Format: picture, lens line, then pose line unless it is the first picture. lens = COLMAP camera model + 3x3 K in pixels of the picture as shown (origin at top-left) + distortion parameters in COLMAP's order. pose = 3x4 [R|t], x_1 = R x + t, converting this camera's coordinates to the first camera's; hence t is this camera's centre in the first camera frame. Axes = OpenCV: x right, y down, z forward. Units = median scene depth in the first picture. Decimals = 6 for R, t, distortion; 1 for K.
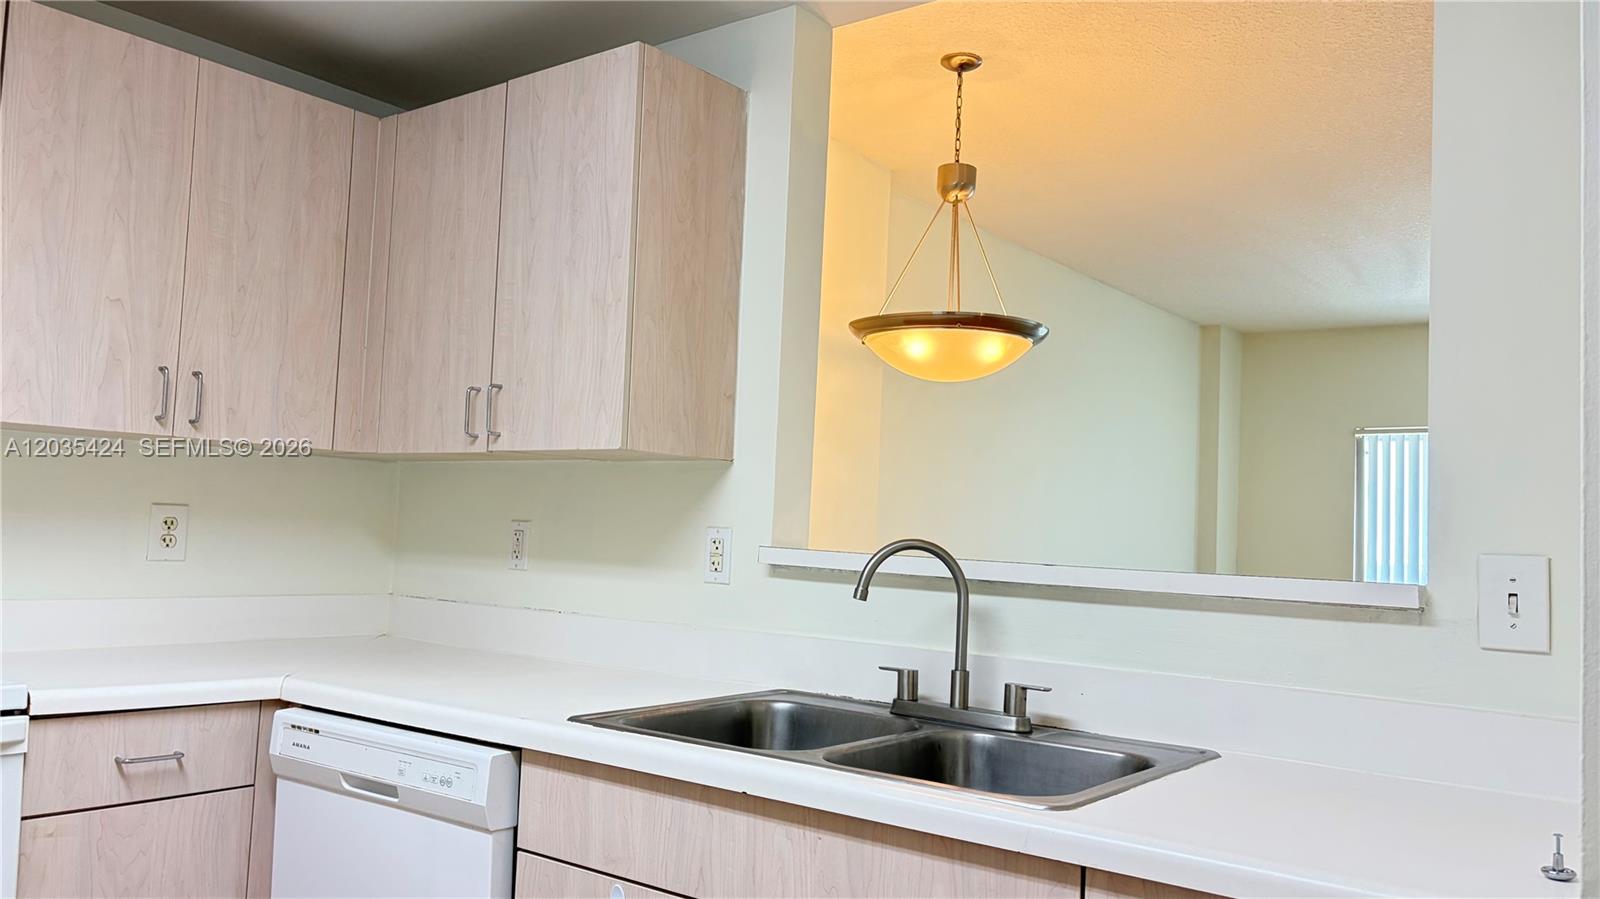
lens RADIAL K [[1216.5, 0, 806.8], [0, 1216.5, 454.2], [0, 0, 1]] dist [0.030445, -0.032017]
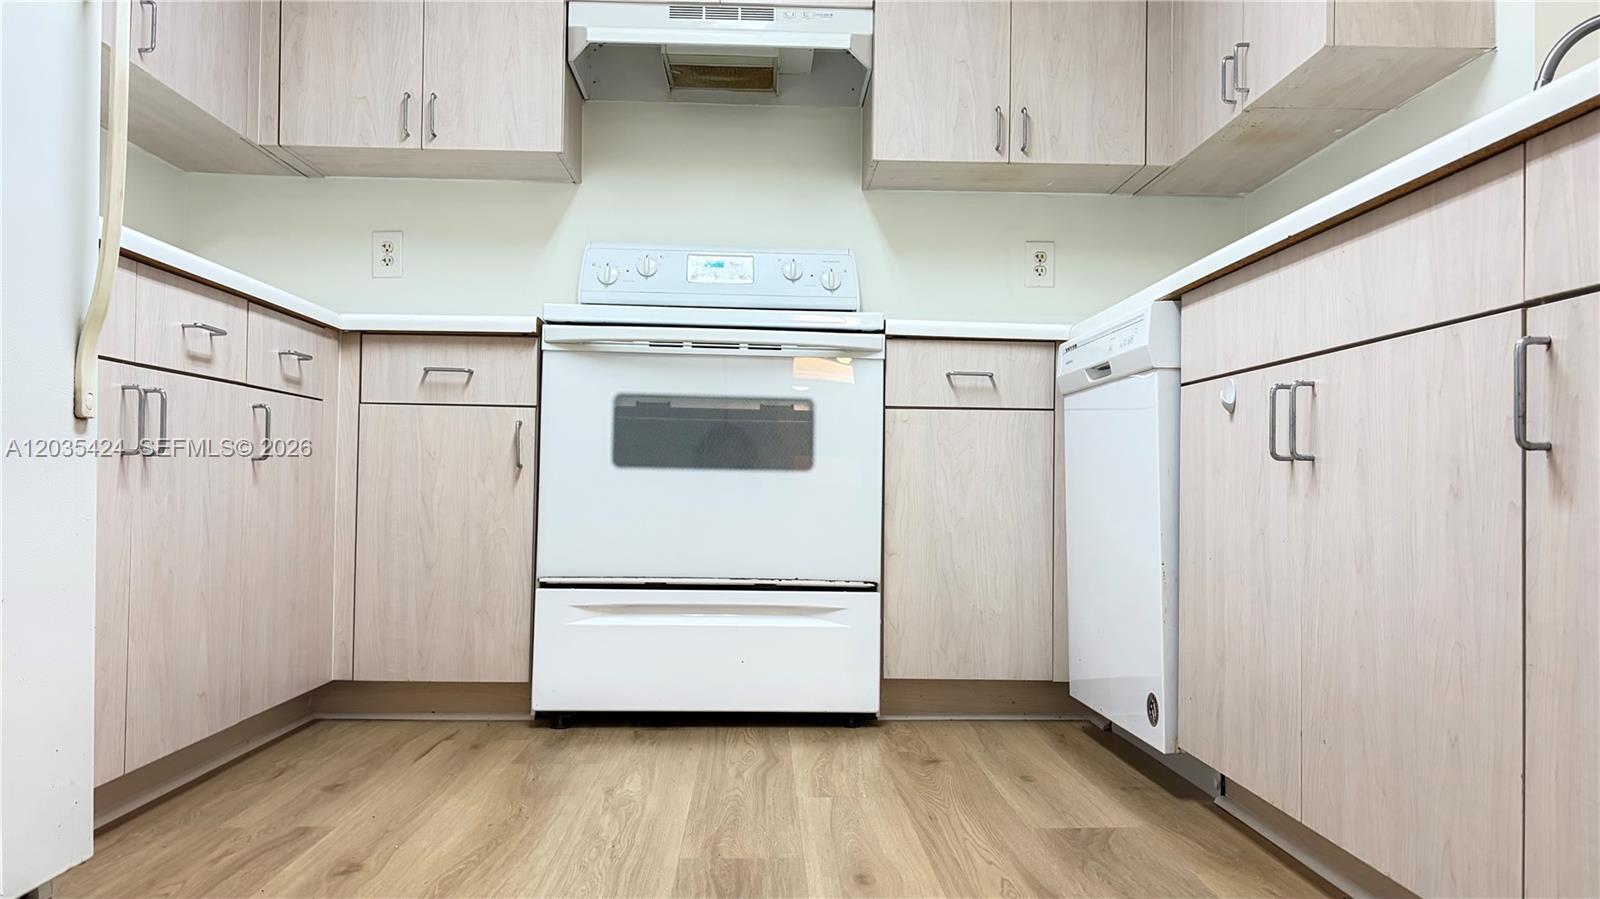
lens RADIAL K [[1216.5, 0, 810.4], [0, 1216.5, 459.9], [0, 0, 1]] dist [0.030445, -0.032017]
pose [[0.637312, -0.048966, -0.769048, 0.326417], [0.061568, 0.998024, -0.012523, 0.316456], [0.768142, -0.039368, 0.639068, 0.026811]]
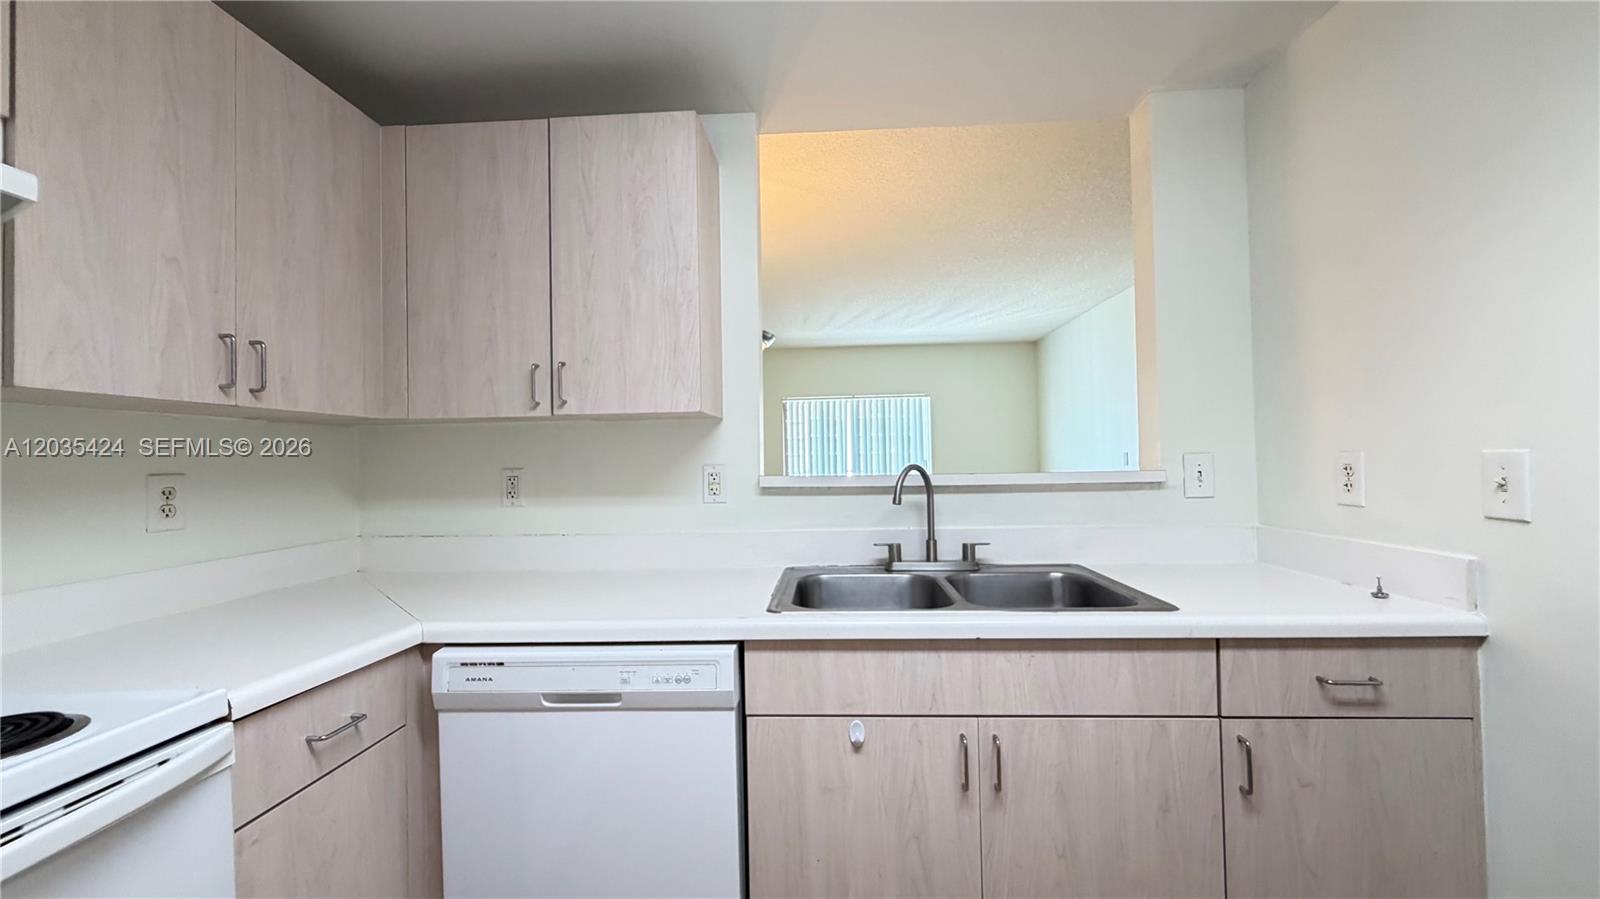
lens RADIAL K [[647.9, 0, 794.1], [0, 647.9, 445.6], [0, 0, 1]] dist [-0.000765, 0.000337]
pose [[0.825903, -0.043749, 0.562113, -0.473177], [0.015477, 0.998368, 0.054962, -0.004171], [-0.563600, -0.036694, 0.825232, 0.334742]]
